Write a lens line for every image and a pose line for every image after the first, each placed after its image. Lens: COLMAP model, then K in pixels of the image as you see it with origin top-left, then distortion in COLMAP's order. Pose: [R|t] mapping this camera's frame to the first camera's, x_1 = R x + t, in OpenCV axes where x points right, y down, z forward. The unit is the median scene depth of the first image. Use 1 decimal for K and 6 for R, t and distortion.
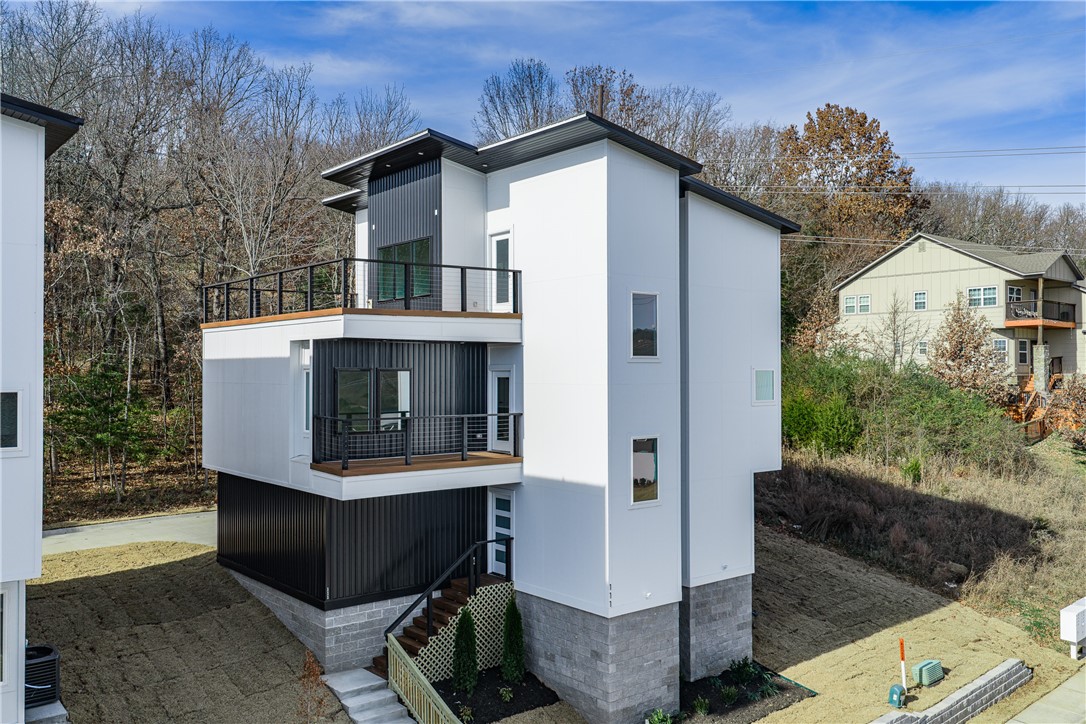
lens RADIAL K [[895.7, 0, 536.1], [0, 895.7, 363.1], [0, 0, 1]] dist [0.009863, -0.023936]
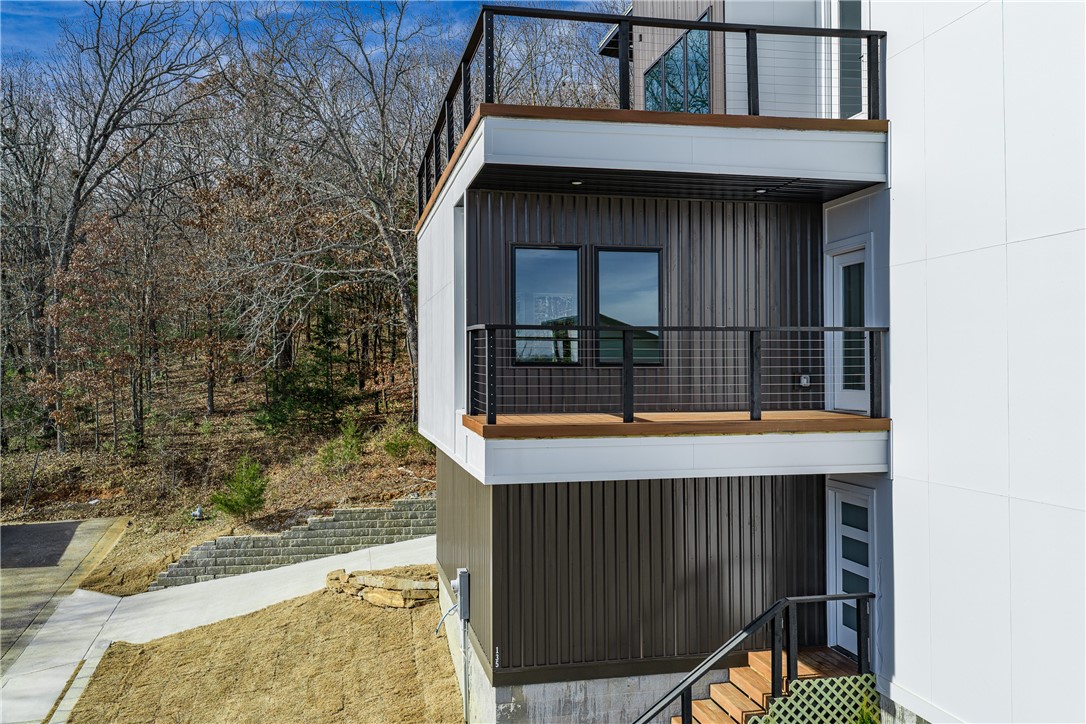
lens RADIAL K [[895.7, 0, 544.0], [0, 895.7, 360.2], [0, 0, 1]] dist [0.009863, -0.023936]
pose [[0.892427, -0.008510, -0.451112, 0.035384], [0.007048, 0.999963, -0.004922, 0.072639], [0.451137, 0.001214, 0.892454, 0.478285]]
